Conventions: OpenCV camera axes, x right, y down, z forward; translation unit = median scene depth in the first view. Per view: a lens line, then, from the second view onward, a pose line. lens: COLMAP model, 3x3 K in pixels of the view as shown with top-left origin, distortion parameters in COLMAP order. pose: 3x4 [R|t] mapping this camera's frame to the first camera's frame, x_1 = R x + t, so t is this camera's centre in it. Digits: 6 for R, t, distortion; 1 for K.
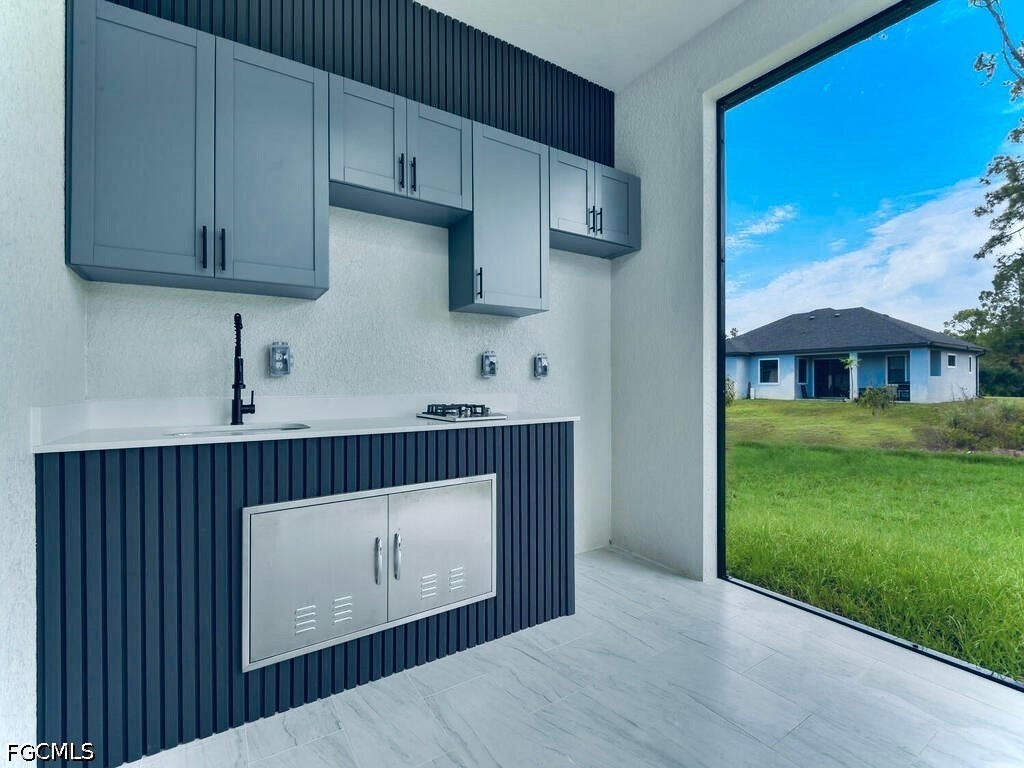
lens RADIAL K [[466.5, 0, 517.8], [0, 466.5, 384.6], [0, 0, 1]] dist [-0.011655, -0.000628]
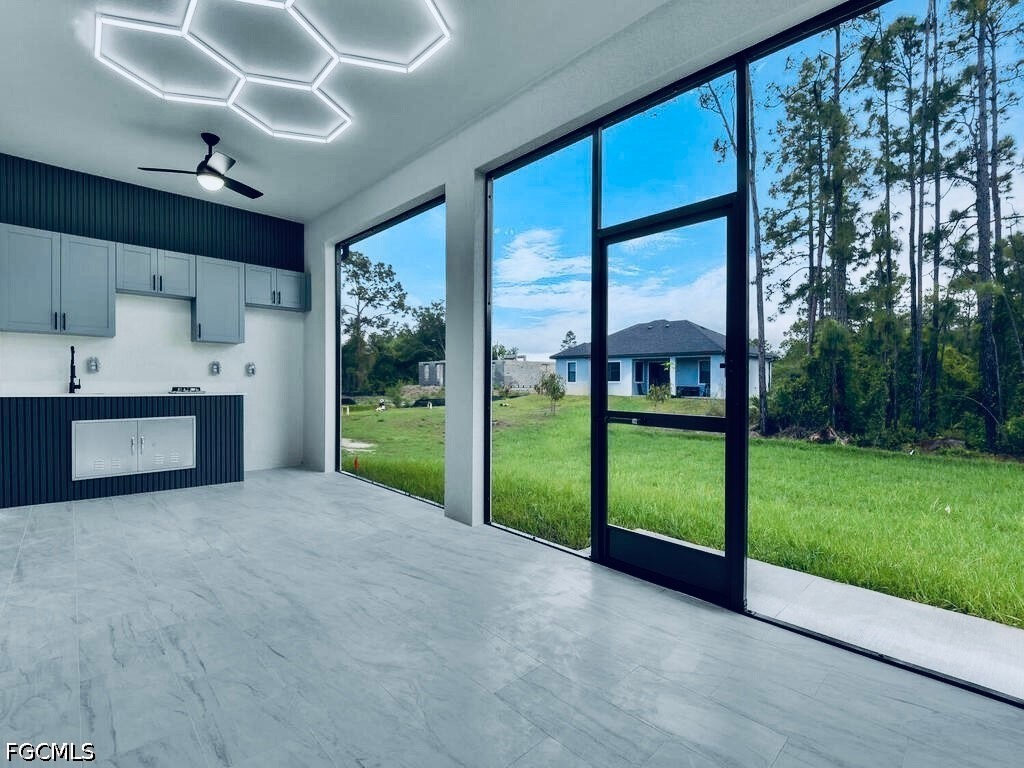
lens RADIAL K [[477.5, 0, 508.0], [0, 477.5, 392.0], [0, 0, 1]] dist [-0.011044, -0.000607]
pose [[0.985959, 0.012948, 0.166483, 0.967093], [-0.017065, 0.999582, 0.023323, -0.011249], [-0.166112, -0.025837, 0.985768, -1.423150]]
